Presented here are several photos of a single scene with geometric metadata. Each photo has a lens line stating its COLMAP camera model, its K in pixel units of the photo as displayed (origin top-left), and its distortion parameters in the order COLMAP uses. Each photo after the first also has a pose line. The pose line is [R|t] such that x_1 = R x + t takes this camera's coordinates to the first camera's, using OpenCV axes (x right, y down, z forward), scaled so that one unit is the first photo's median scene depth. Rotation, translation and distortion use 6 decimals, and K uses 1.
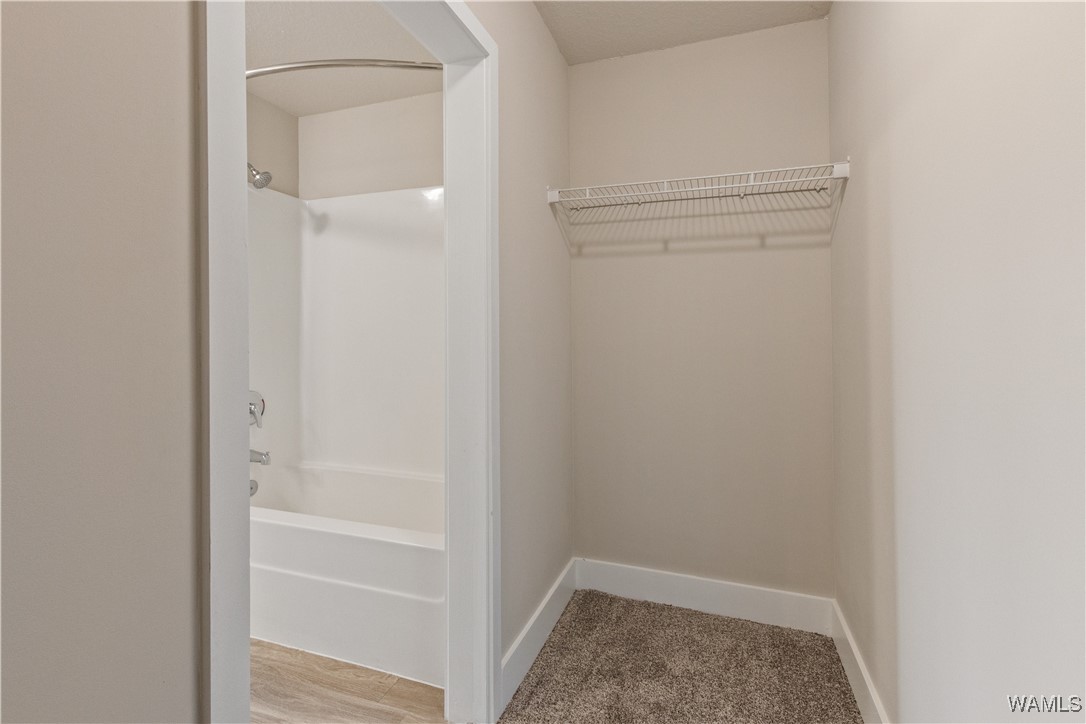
lens RADIAL K [[504.9, 0, 546.2], [0, 504.9, 330.0], [0, 0, 1]] dist [0.002065, 0.000243]
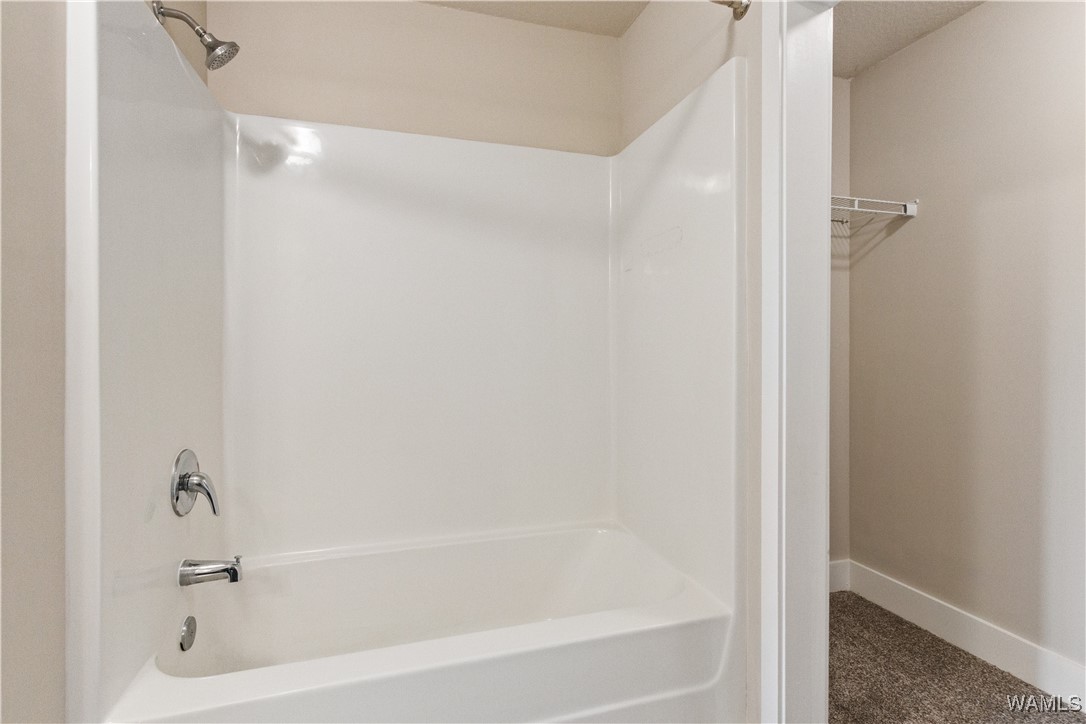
lens RADIAL K [[508.6, 0, 540.6], [0, 508.6, 344.4], [0, 0, 1]] dist [-0.001870, -0.000019]
pose [[0.809205, -0.000630, 0.587526, -0.768836], [-0.003224, 0.999980, 0.005513, 0.008245], [-0.587518, -0.006355, 0.809186, 0.456495]]
